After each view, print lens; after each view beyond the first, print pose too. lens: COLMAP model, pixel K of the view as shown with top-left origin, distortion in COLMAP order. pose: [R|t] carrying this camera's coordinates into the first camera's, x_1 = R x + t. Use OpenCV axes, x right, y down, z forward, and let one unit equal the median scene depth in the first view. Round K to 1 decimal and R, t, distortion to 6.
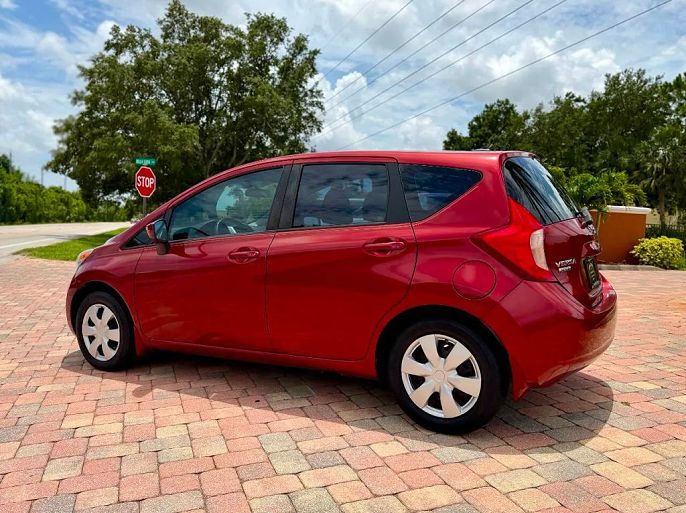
lens RADIAL K [[579.3, 0, 343.0], [0, 579.3, 258.0], [0, 0, 1]] dist [0.034432, -0.047227]
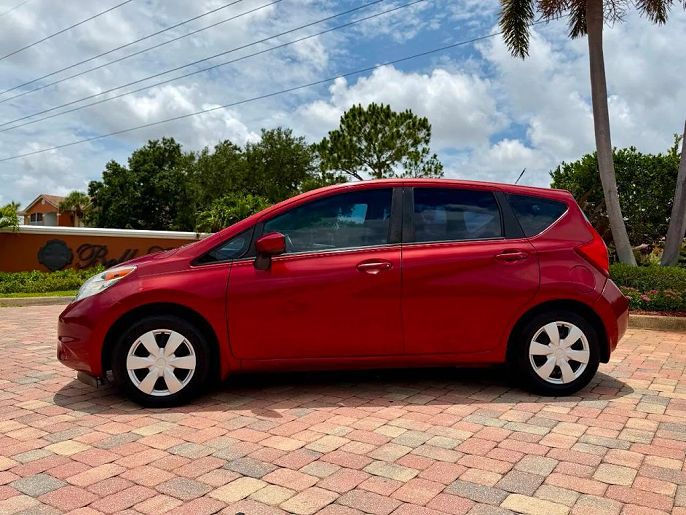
lens RADIAL K [[579.3, 0, 341.5], [0, 579.3, 258.1], [0, 0, 1]] dist [0.034432, -0.047227]
pose [[0.798557, 0.009639, 0.601842, -0.860844], [0.030554, 0.997934, -0.056523, 0.038415], [-0.601143, 0.063526, 0.796613, 0.178155]]
